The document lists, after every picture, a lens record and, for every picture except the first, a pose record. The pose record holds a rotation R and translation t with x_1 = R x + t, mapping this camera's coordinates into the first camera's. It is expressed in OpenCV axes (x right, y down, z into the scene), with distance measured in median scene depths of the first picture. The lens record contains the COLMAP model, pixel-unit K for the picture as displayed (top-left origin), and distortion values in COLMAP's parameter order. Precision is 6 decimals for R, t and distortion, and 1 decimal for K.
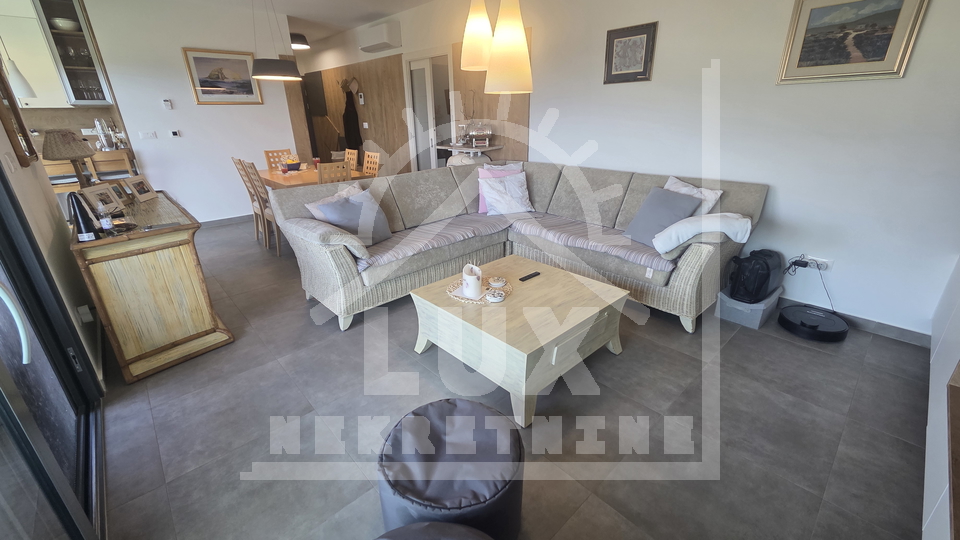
lens RADIAL K [[392.7, 0, 479.6], [0, 392.7, 266.7], [0, 0, 1]] dist [0.004112, -0.000474]
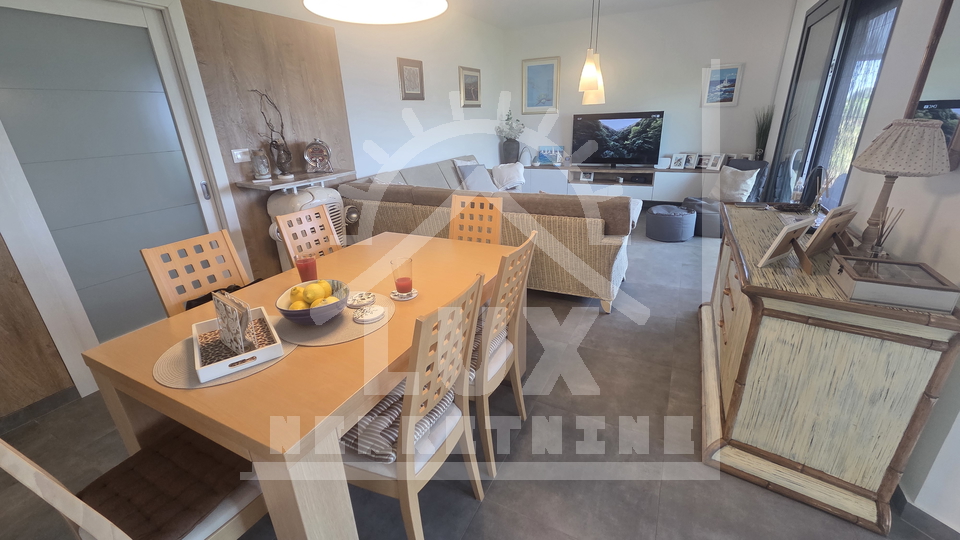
lens RADIAL K [[392.7, 0, 481.8], [0, 392.7, 267.7], [0, 0, 1]] dist [0.004112, -0.000474]
pose [[-0.347384, -0.309586, 0.885144, -1.077231], [0.383929, 0.814231, 0.435461, -0.499944], [-0.855525, 0.491104, -0.163992, 1.308596]]
